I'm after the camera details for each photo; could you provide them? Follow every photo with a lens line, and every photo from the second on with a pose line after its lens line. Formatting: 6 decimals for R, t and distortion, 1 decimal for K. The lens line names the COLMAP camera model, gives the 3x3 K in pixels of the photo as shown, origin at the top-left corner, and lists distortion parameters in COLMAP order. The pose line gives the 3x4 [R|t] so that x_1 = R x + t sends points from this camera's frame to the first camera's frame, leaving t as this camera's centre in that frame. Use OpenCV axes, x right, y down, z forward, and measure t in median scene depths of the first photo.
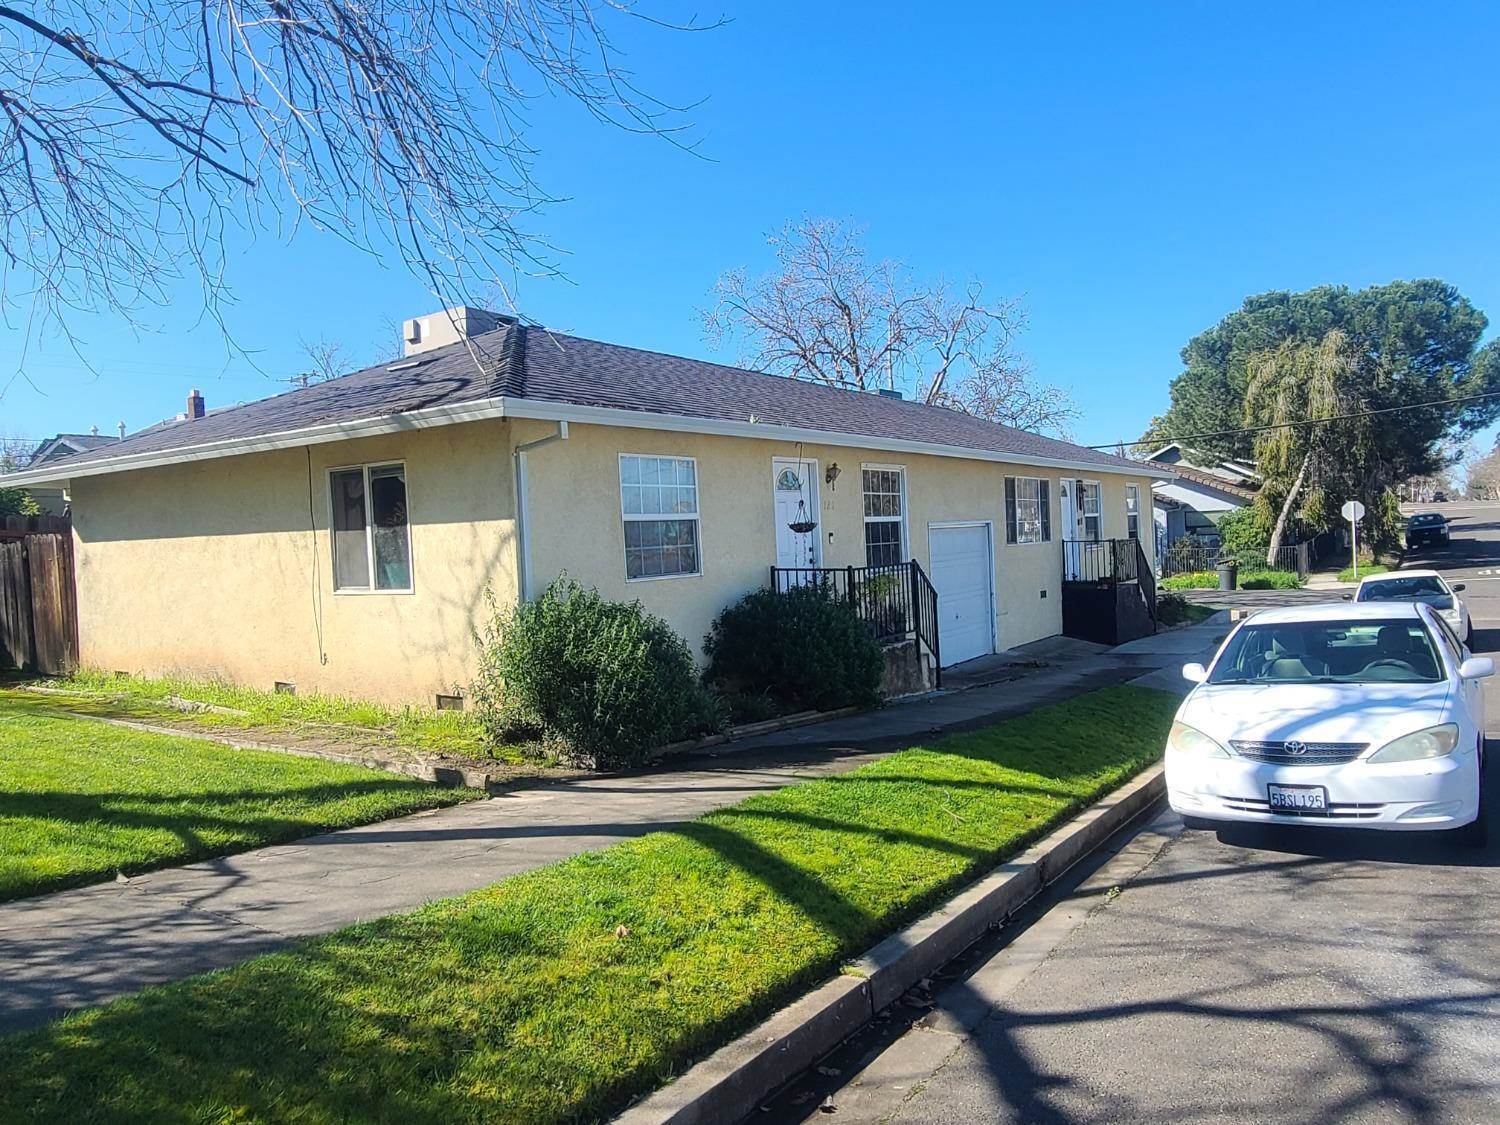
lens RADIAL K [[1047.9, 0, 769.1], [0, 1047.9, 560.3], [0, 0, 1]] dist [-0.004050, 0.005317]
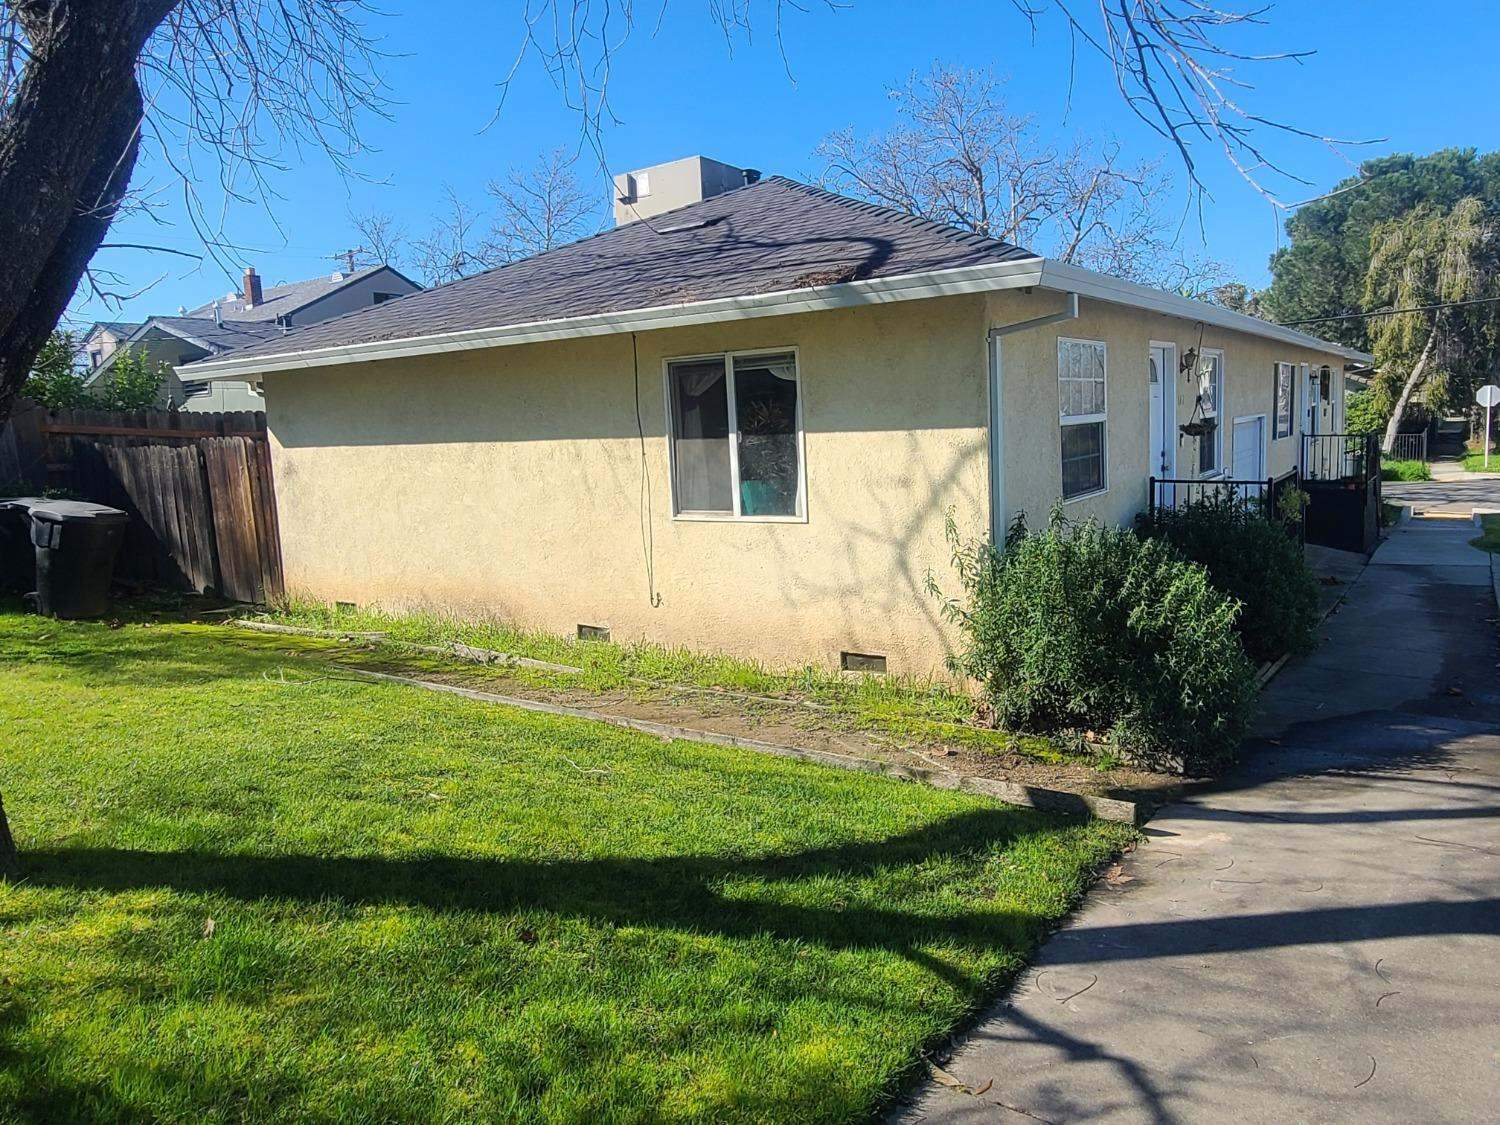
lens RADIAL K [[1047.9, 0, 769.1], [0, 1047.9, 560.3], [0, 0, 1]] dist [-0.004050, 0.005317]
pose [[0.999980, -0.001722, -0.006137, -0.302250], [0.002387, 0.993922, 0.110059, -0.021213], [0.005910, -0.110071, 0.993906, 0.188402]]
